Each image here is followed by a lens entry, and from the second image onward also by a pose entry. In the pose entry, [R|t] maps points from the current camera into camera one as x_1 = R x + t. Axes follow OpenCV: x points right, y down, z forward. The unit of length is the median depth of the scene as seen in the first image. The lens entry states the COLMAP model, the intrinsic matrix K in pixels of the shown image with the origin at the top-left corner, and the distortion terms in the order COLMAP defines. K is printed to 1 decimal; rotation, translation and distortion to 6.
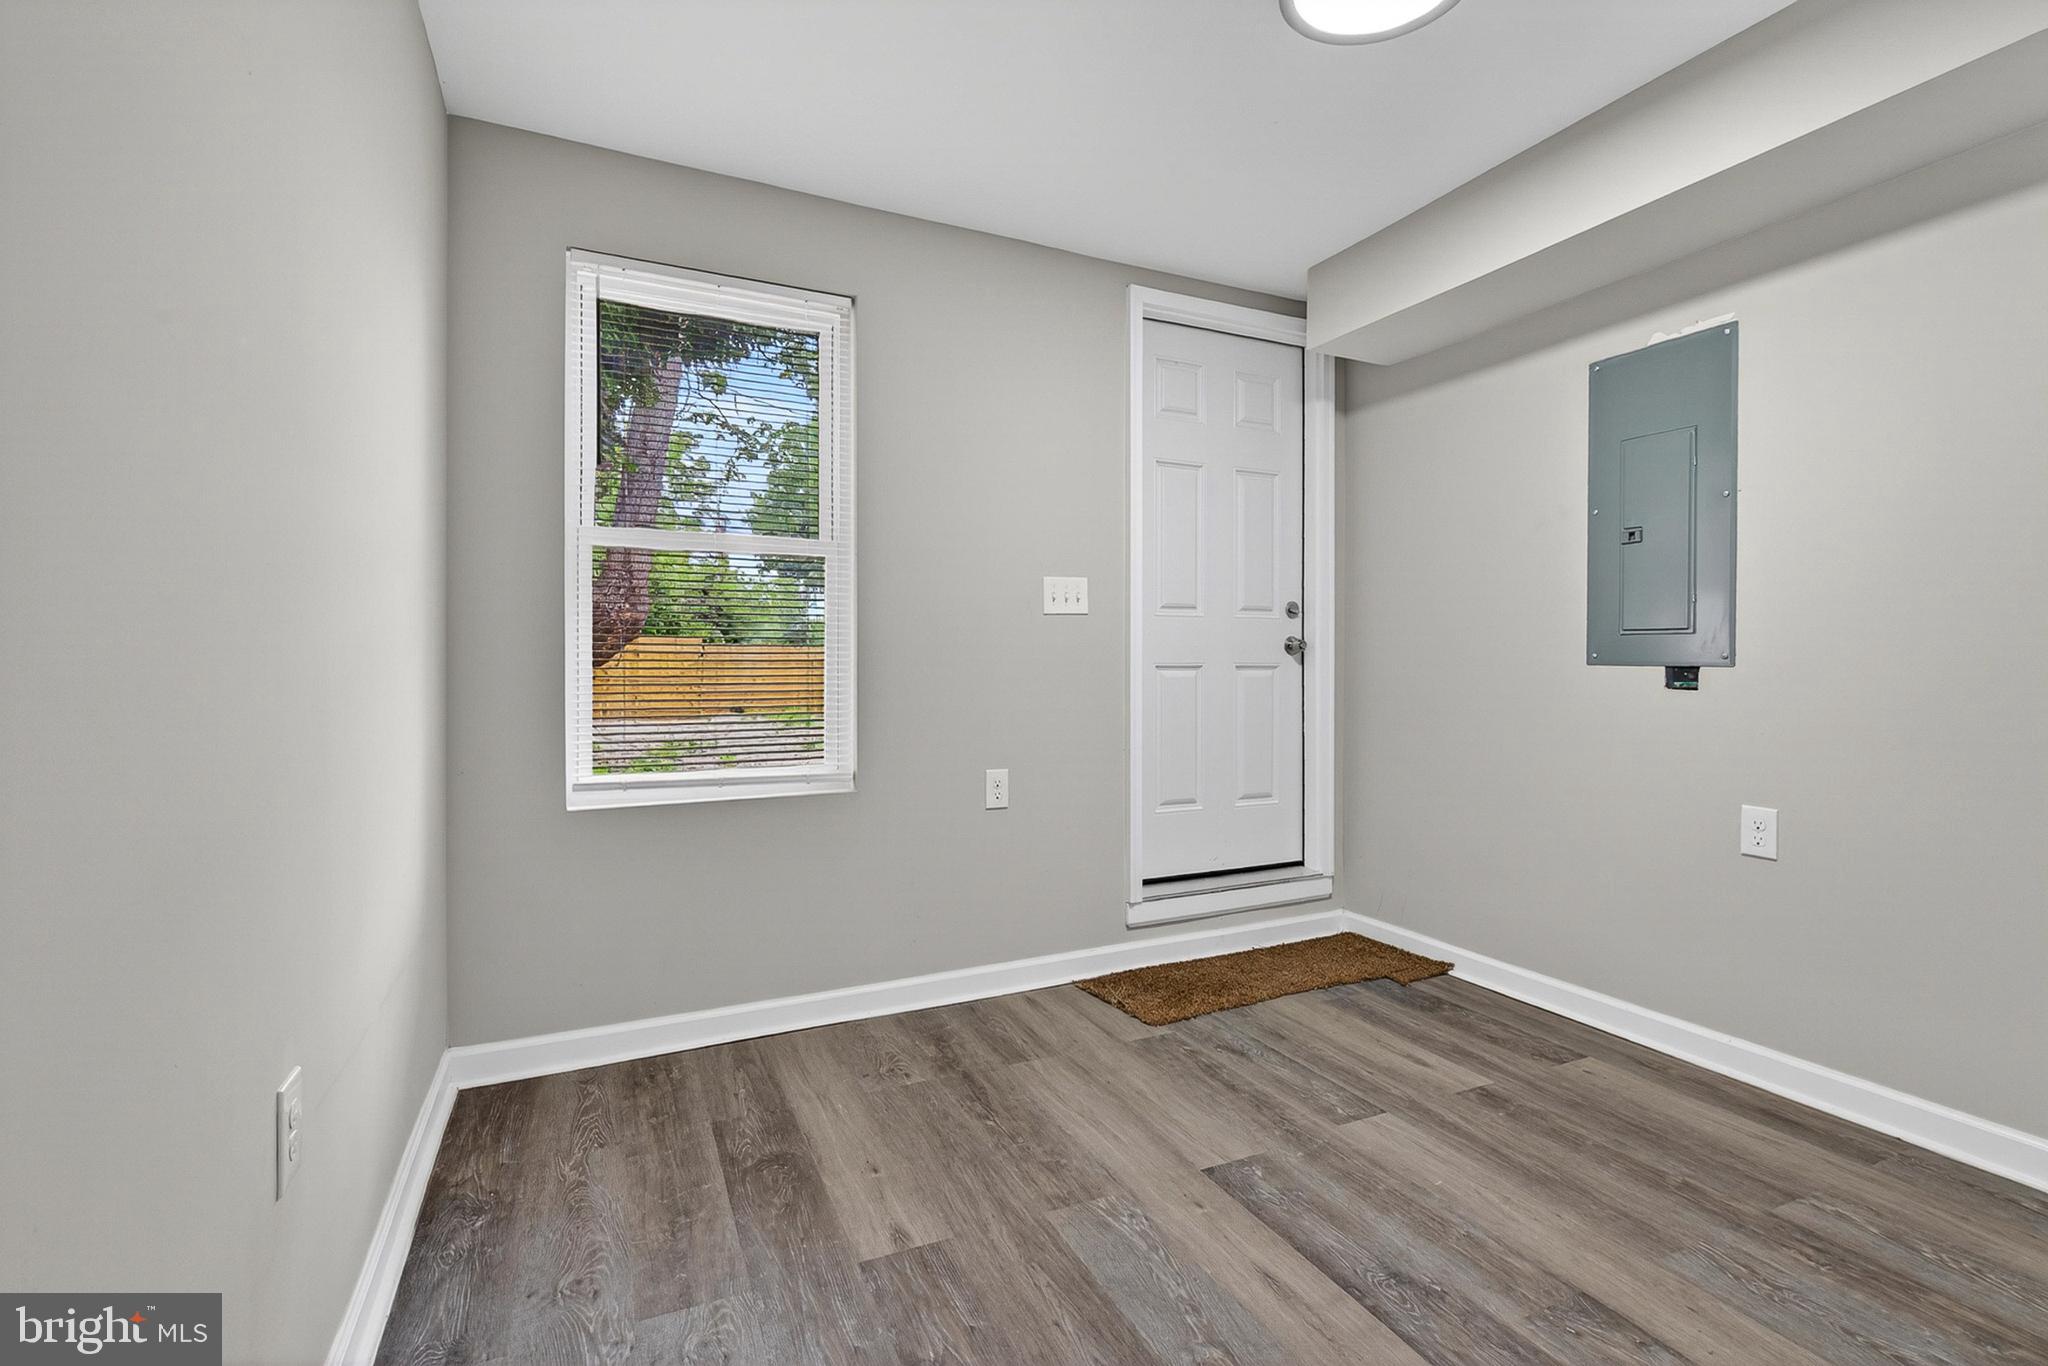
lens RADIAL K [[929.7, 0, 1018.5], [0, 929.7, 661.9], [0, 0, 1]] dist [0.004436, -0.001610]
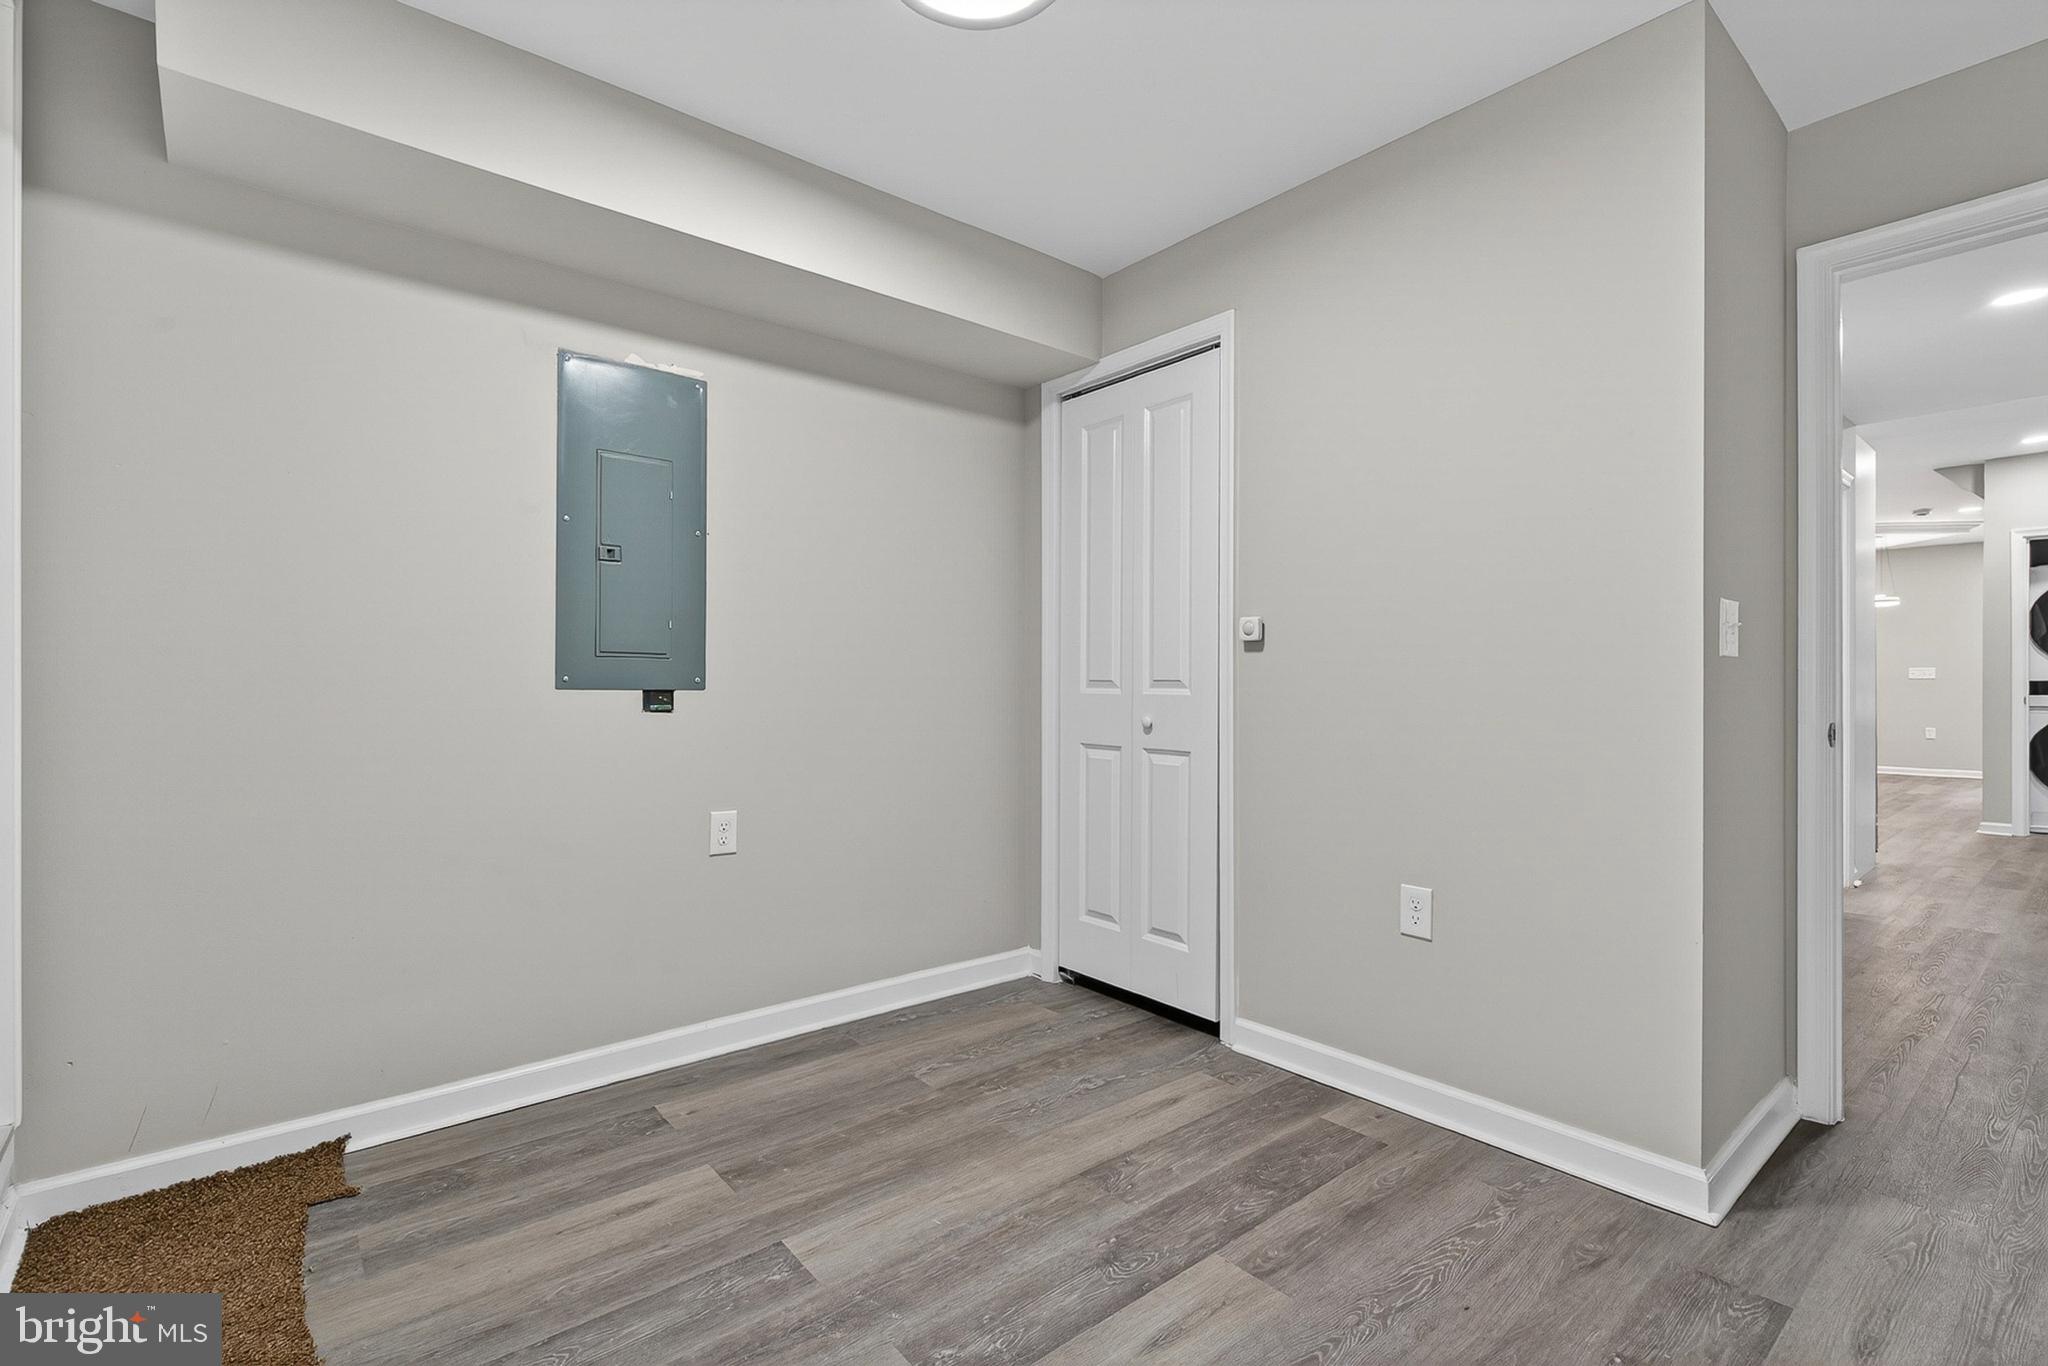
lens RADIAL K [[929.7, 0, 1018.0], [0, 929.7, 680.9], [0, 0, 1]] dist [0.004436, -0.001610]
pose [[-0.255629, 0.003576, 0.966768, -0.437642], [0.000440, 0.999993, -0.003583, -0.001261], [-0.966775, -0.000491, -0.255629, 0.996993]]
